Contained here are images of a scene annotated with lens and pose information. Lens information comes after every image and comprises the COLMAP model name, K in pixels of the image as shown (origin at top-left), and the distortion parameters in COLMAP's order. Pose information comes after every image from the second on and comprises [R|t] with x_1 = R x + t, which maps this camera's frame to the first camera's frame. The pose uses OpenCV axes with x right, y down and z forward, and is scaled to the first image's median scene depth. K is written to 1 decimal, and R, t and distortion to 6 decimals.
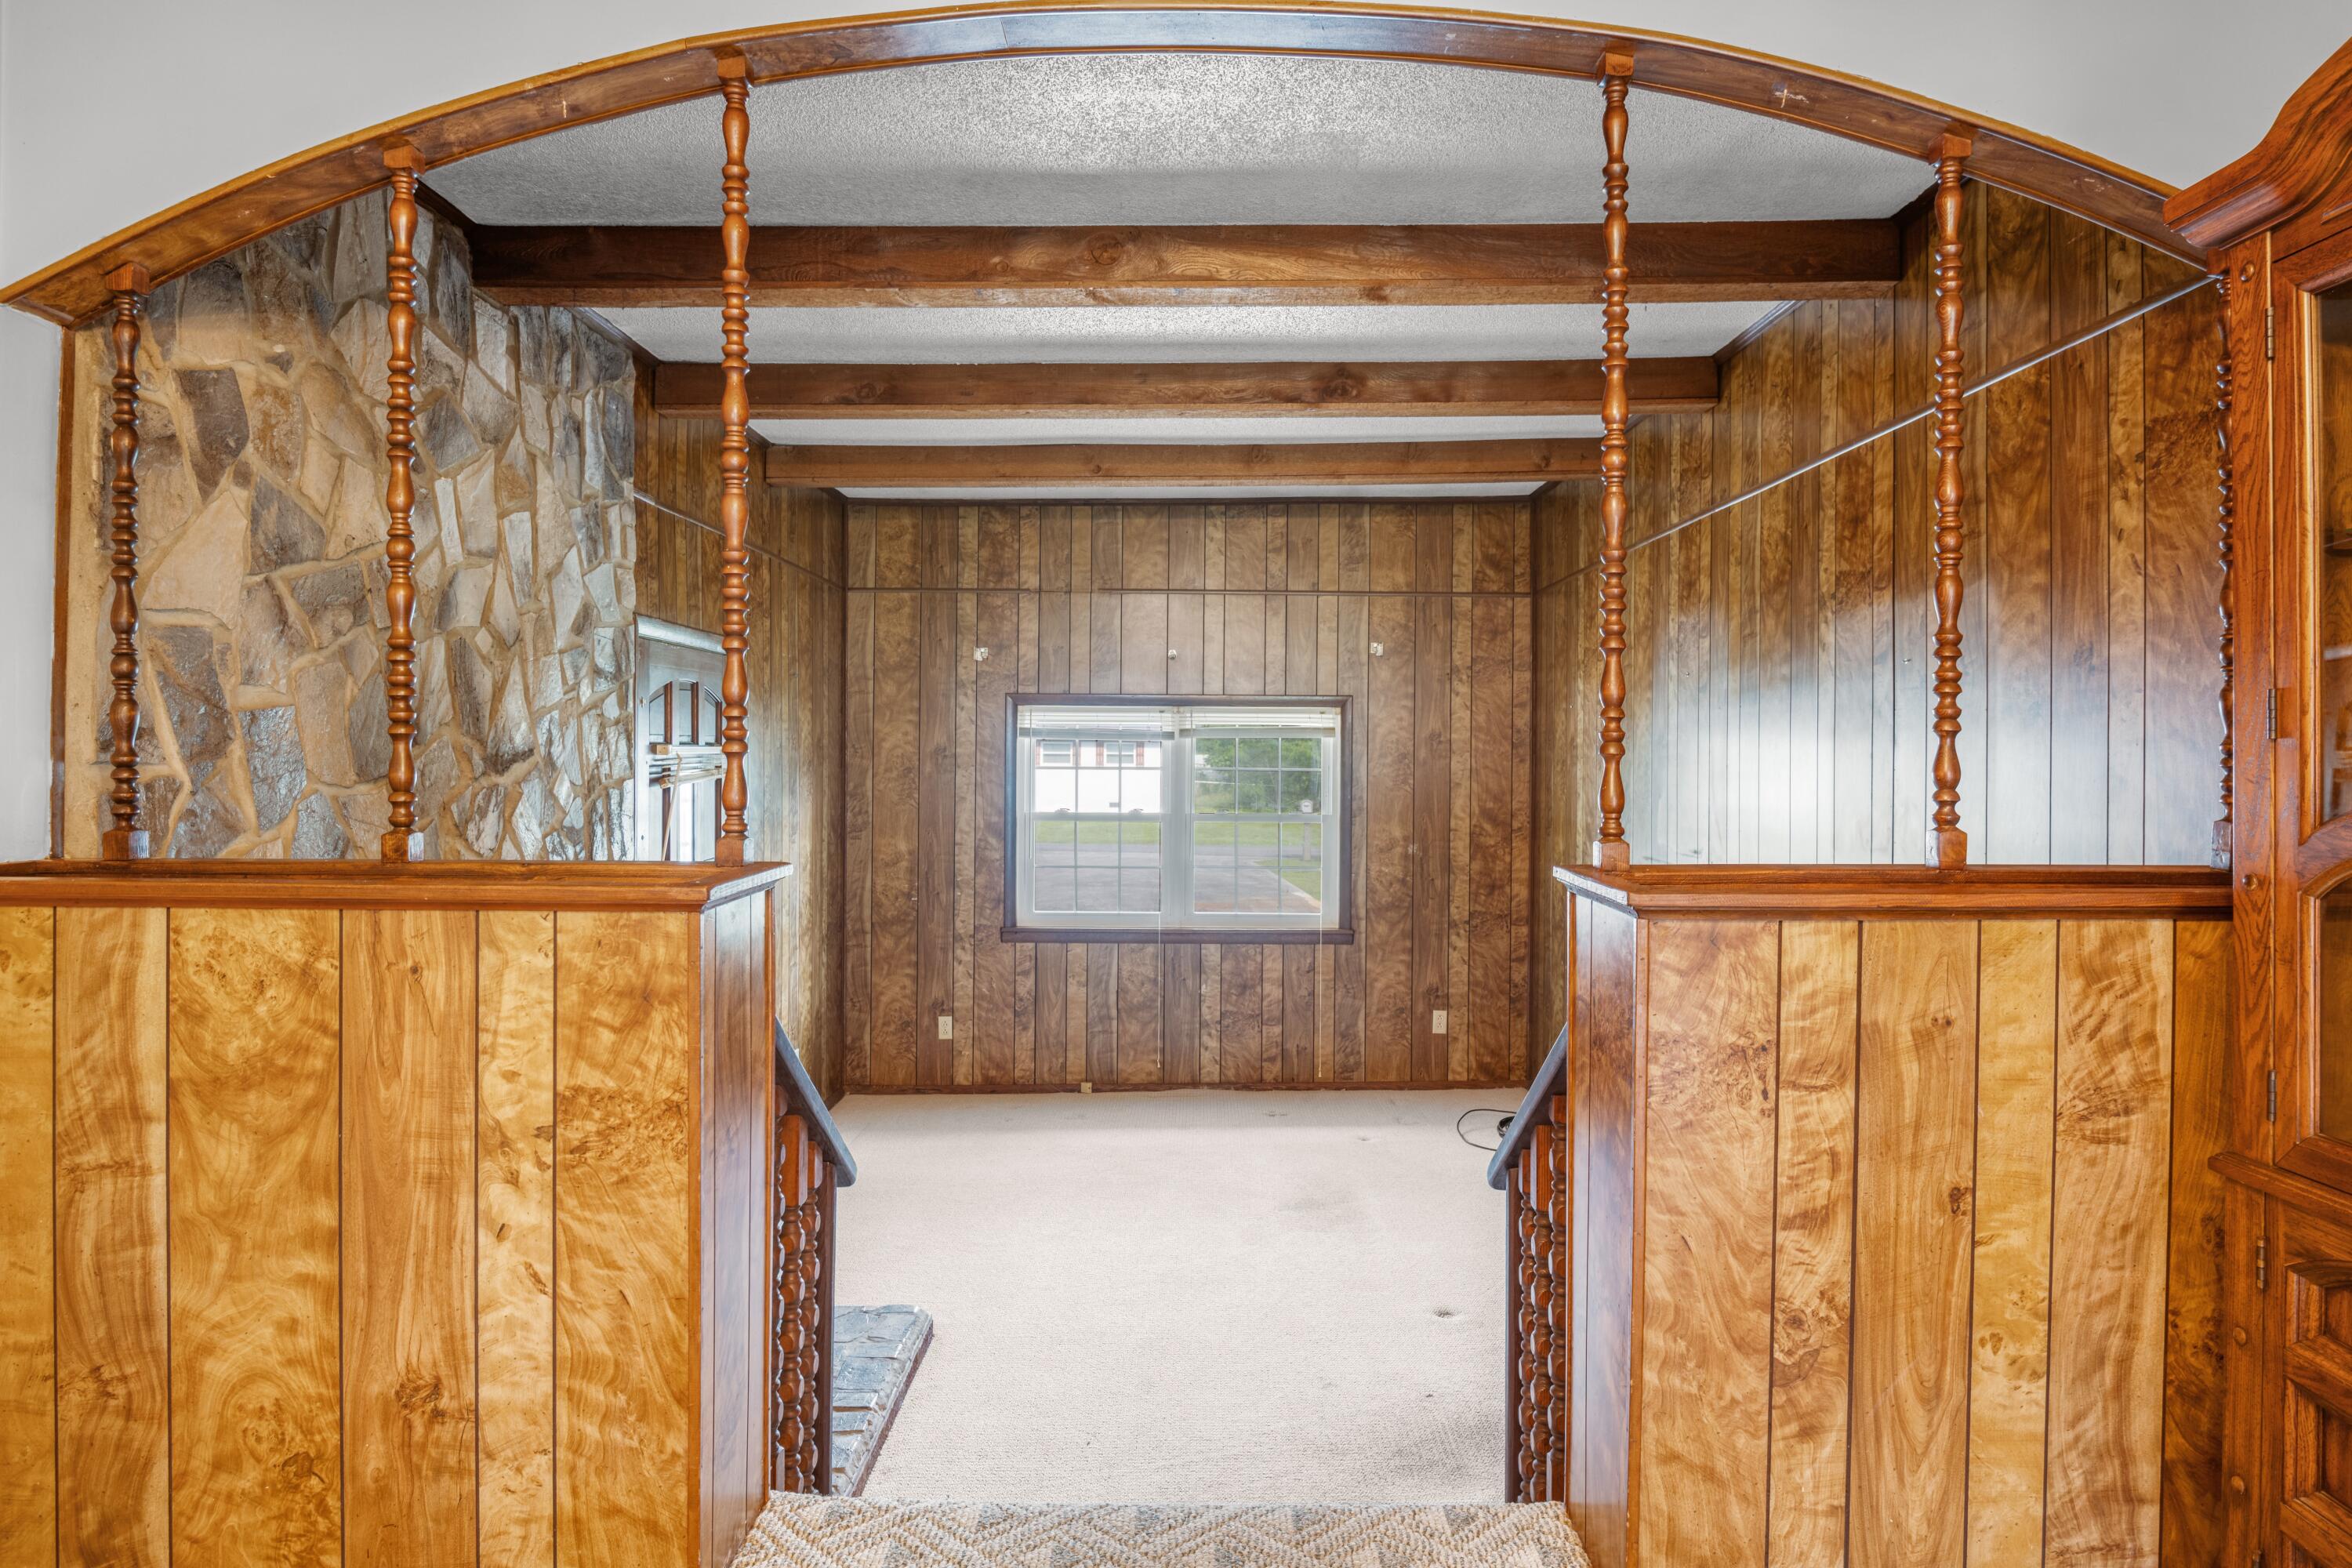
lens RADIAL K [[1425.5, 0, 1179.3], [0, 1425.5, 750.7], [0, 0, 1]] dist [-0.006087, -0.012565]
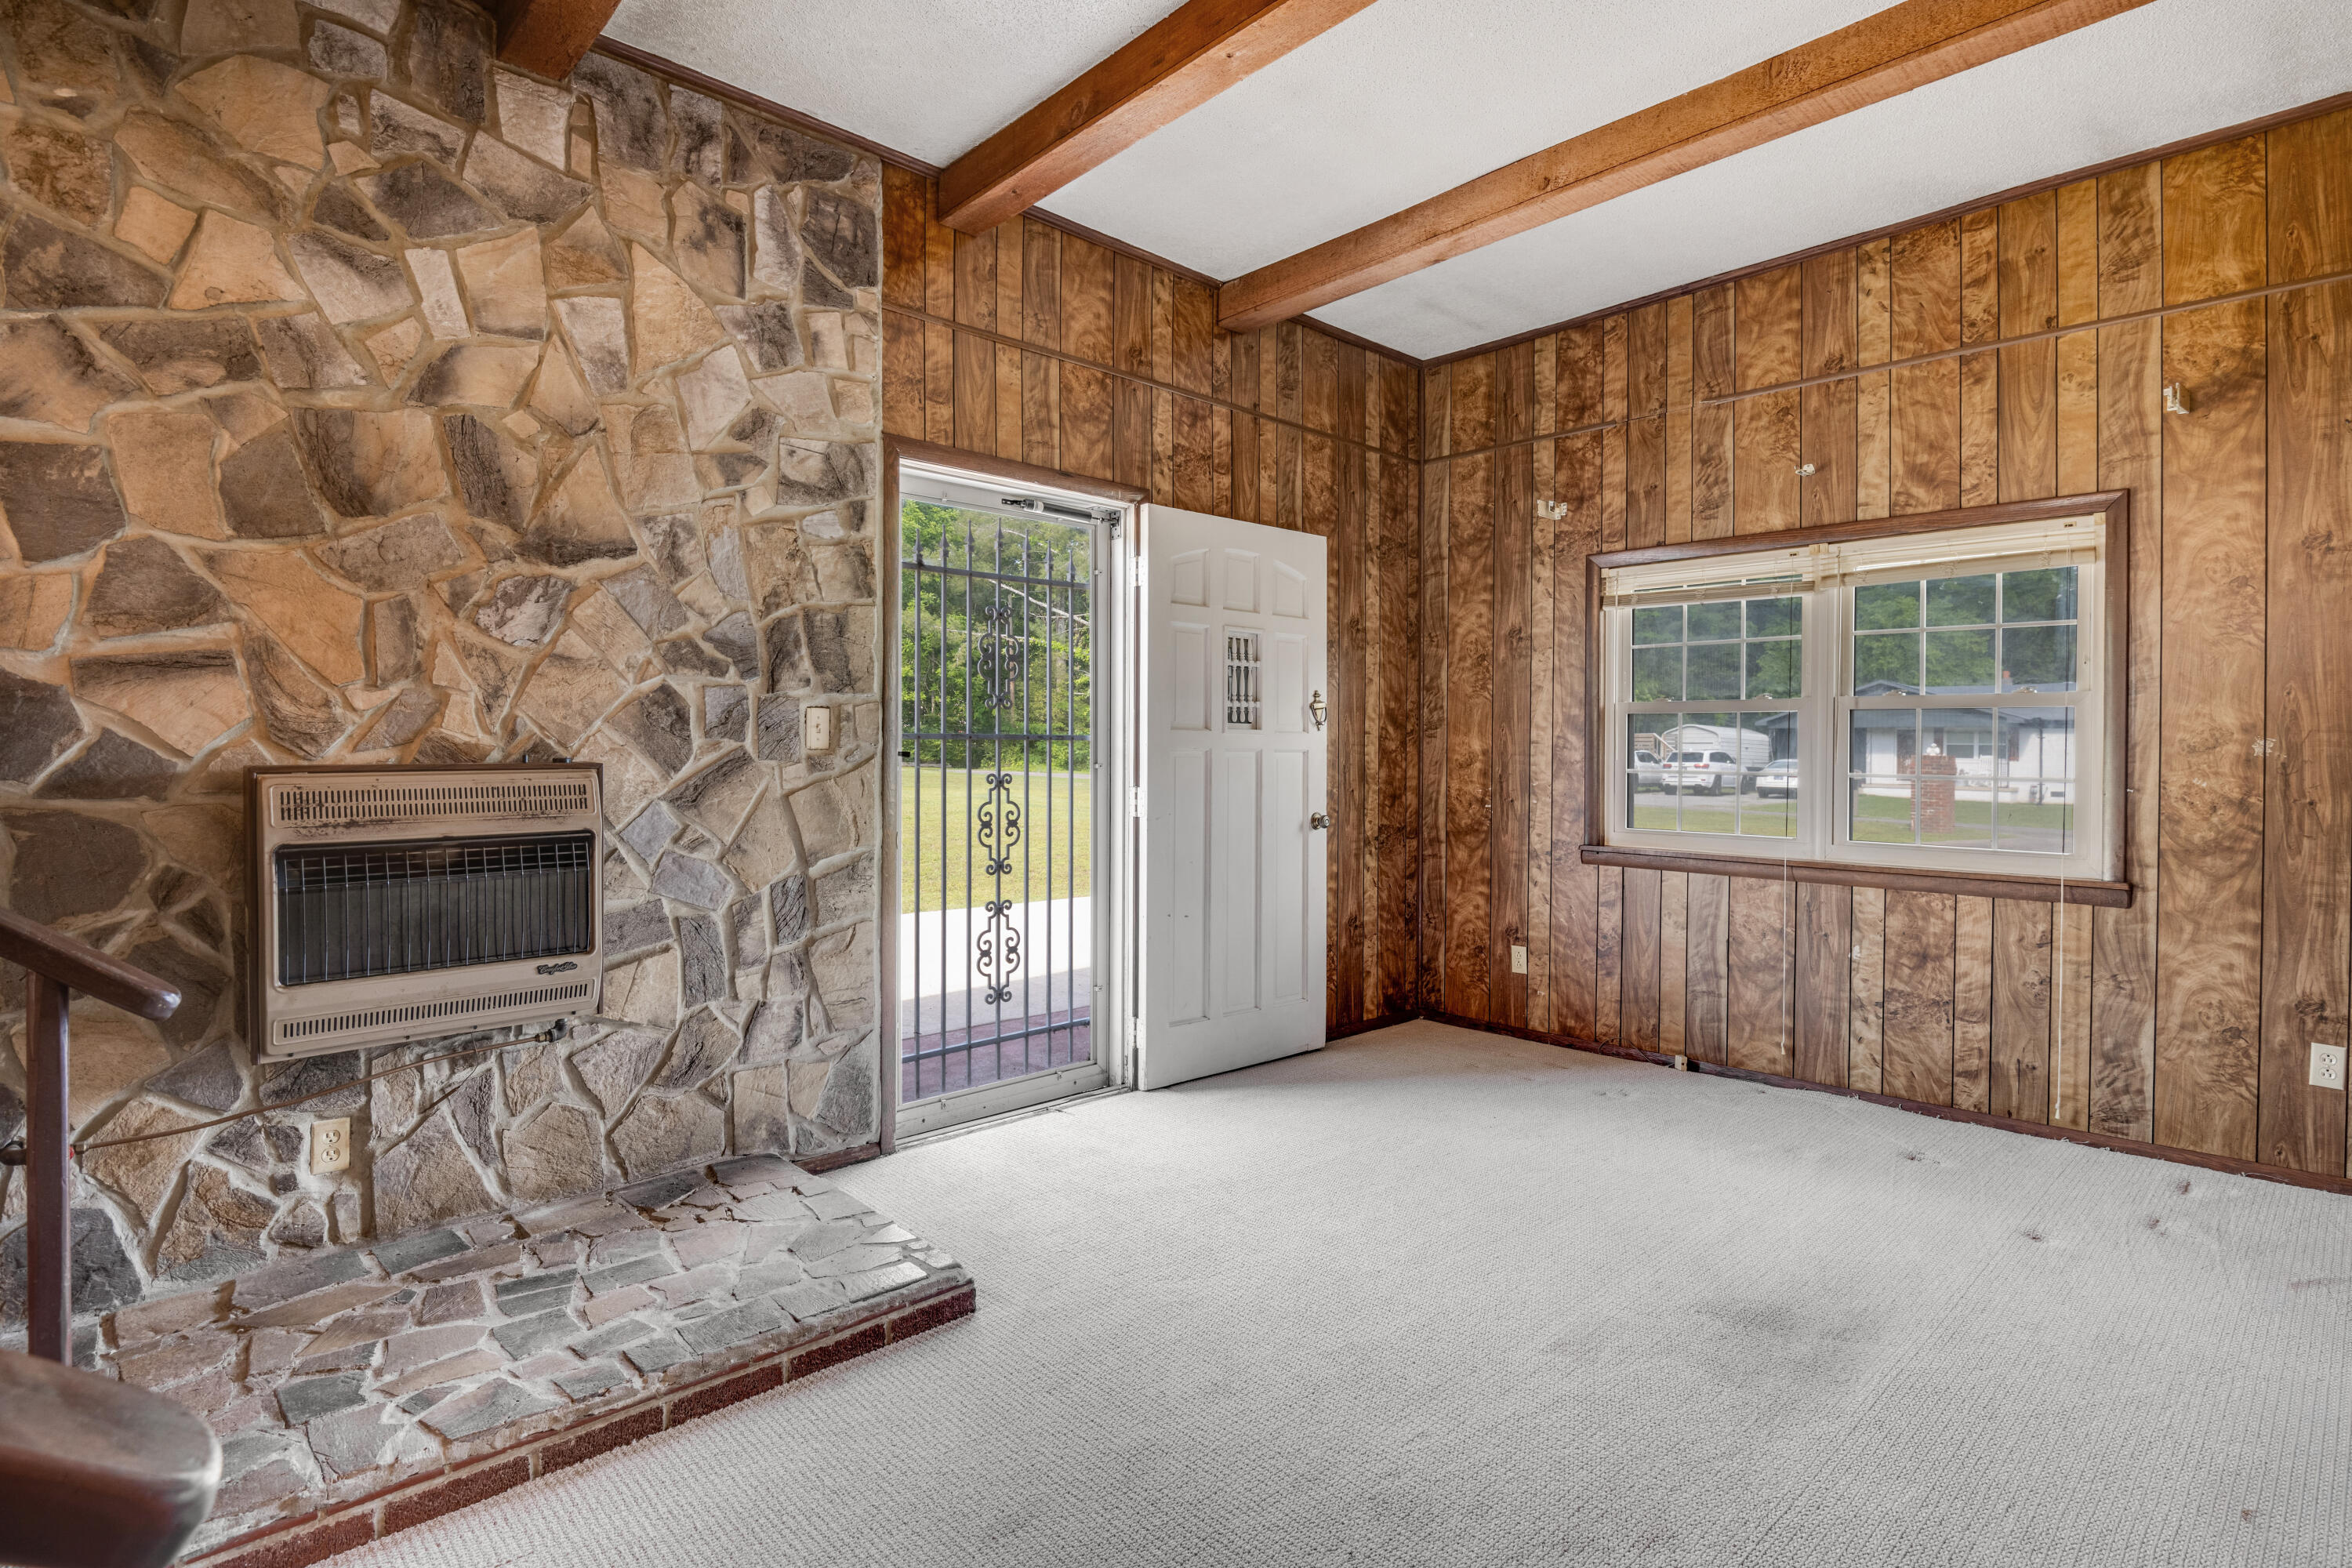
lens RADIAL K [[1141.0, 0, 1180.6], [0, 1141.0, 756.3], [0, 0, 1]] dist [-0.020635, -0.001431]
pose [[0.687871, 0.005291, -0.725814, 0.406298], [-0.002646, 0.999985, 0.004782, 0.153589], [0.725828, -0.001369, 0.687875, 0.843202]]
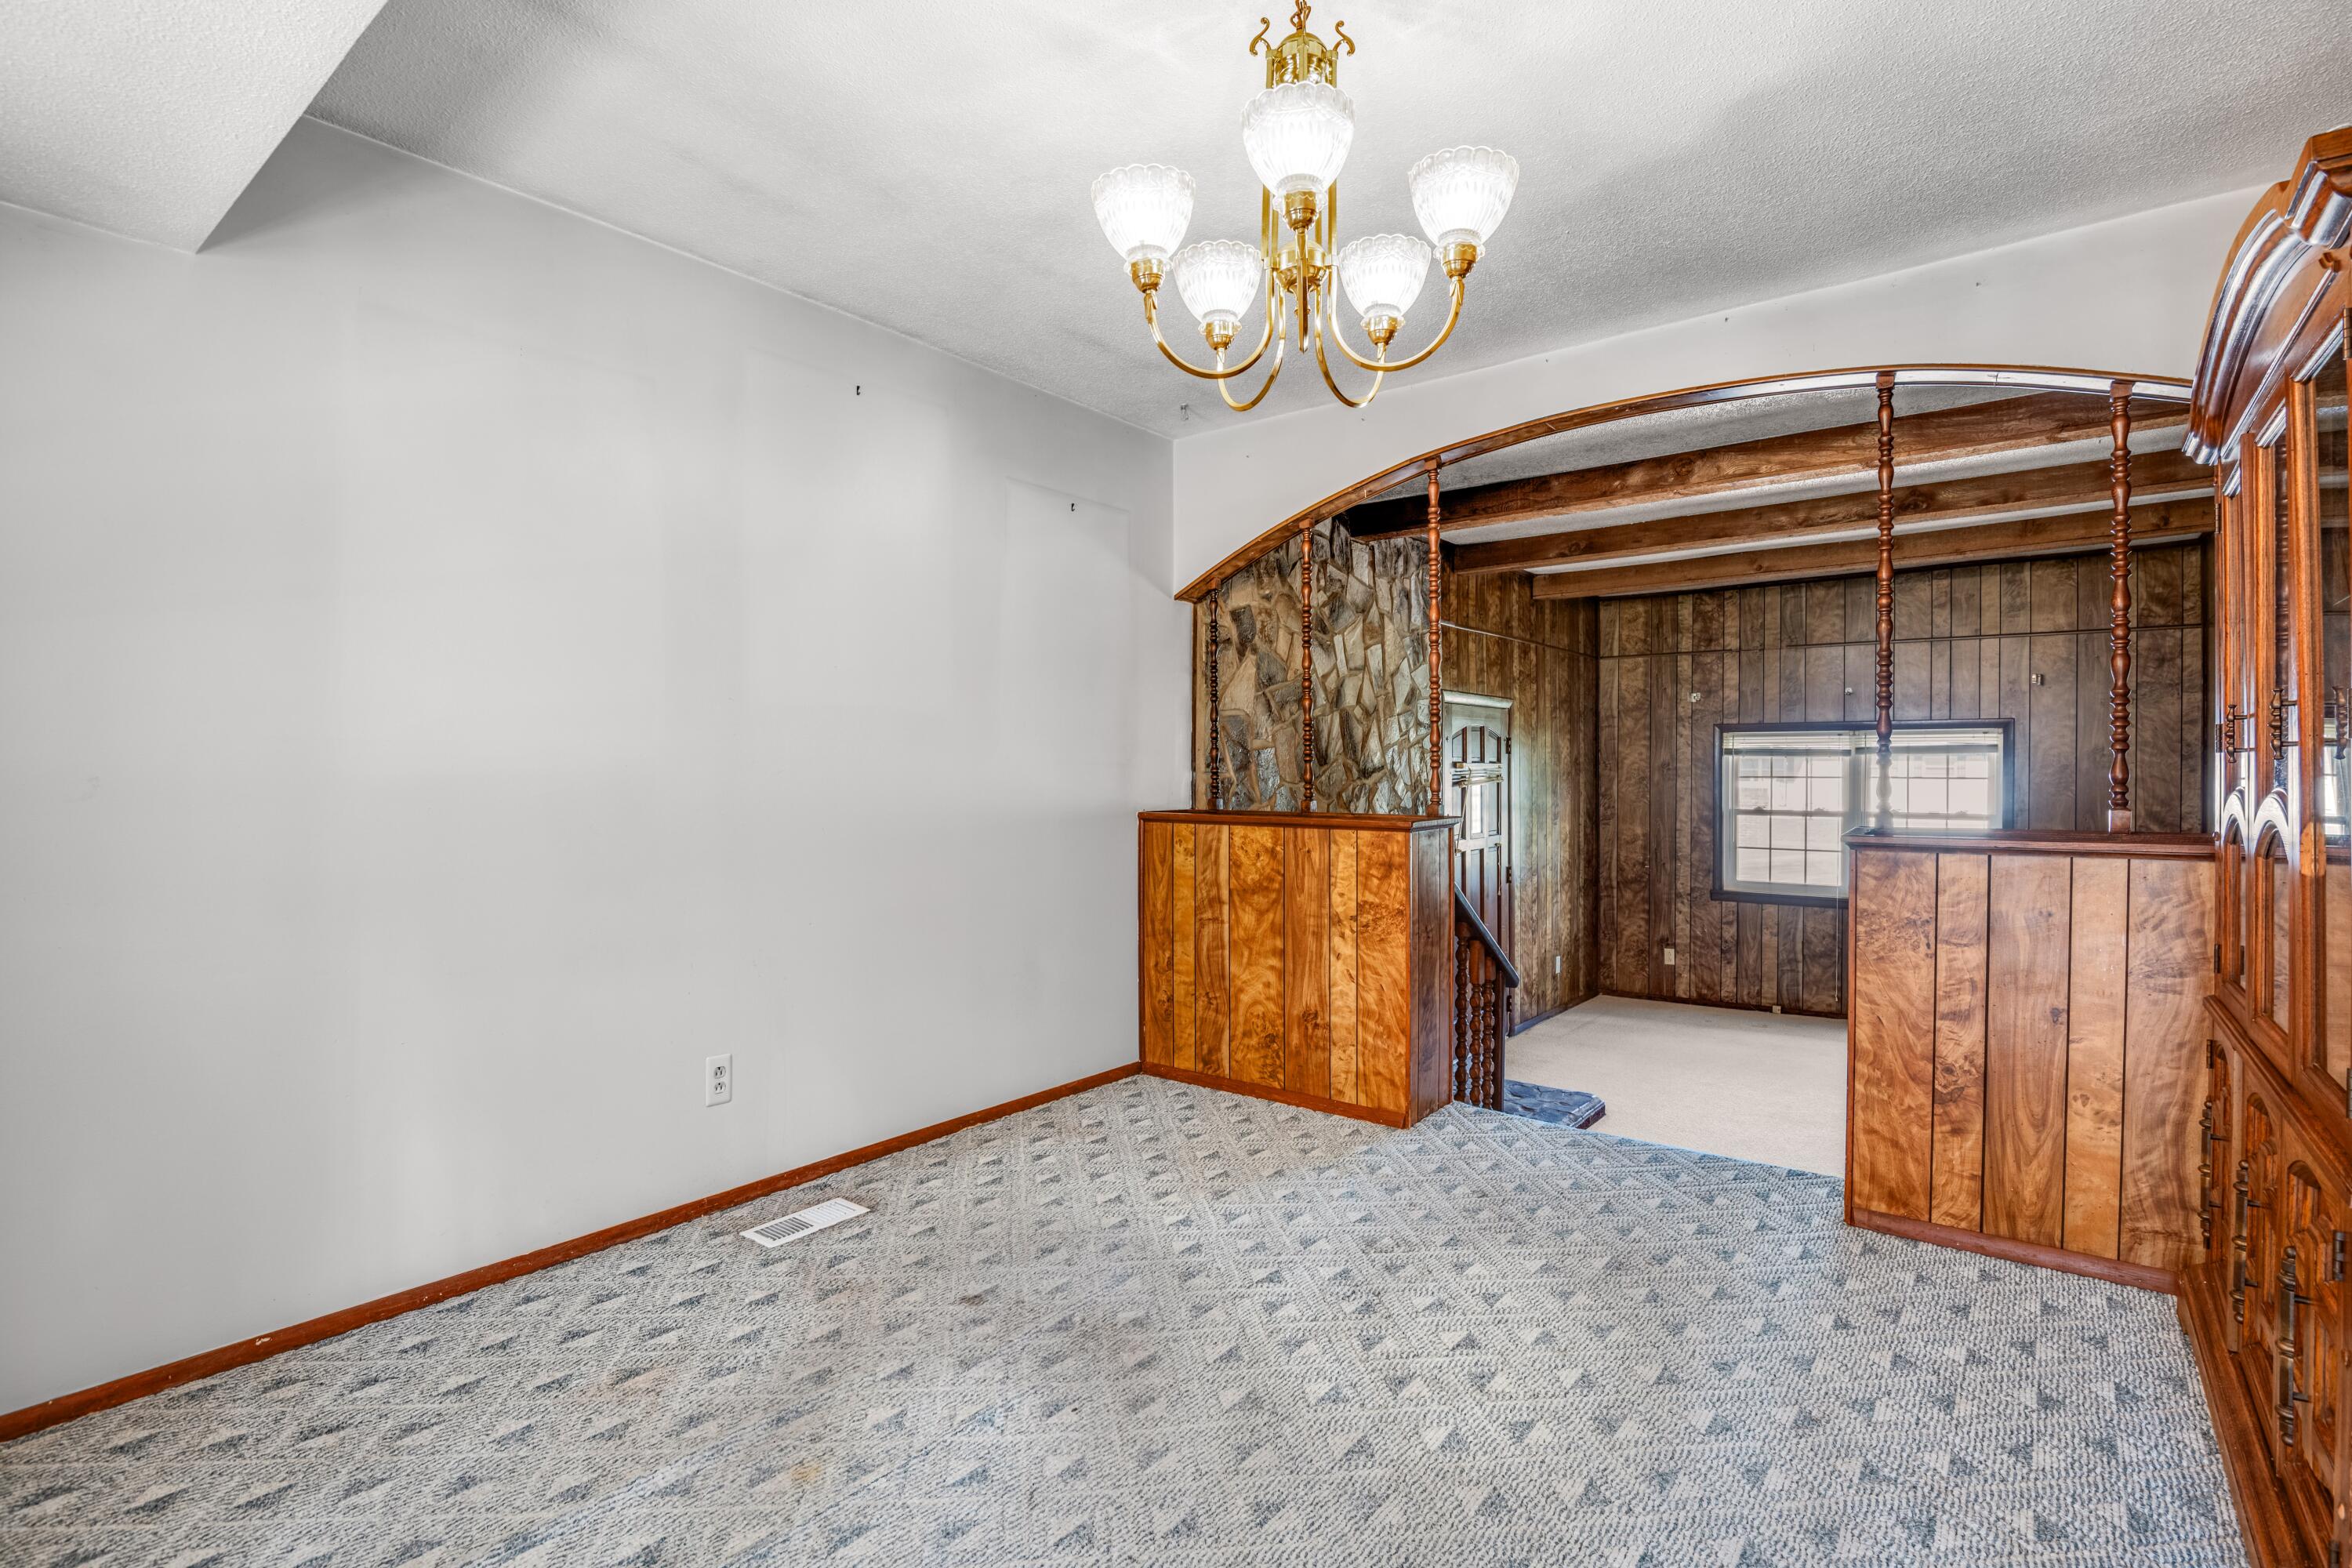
lens RADIAL K [[1117.0, 0, 1194.0], [0, 1117.0, 777.4], [0, 0, 1]] dist [-0.002237, -0.008999]
pose [[0.796361, -0.000484, -0.604821, 0.296813], [0.006281, 0.999952, 0.007471, 0.001819], [0.604789, -0.009748, 0.796326, -0.419826]]
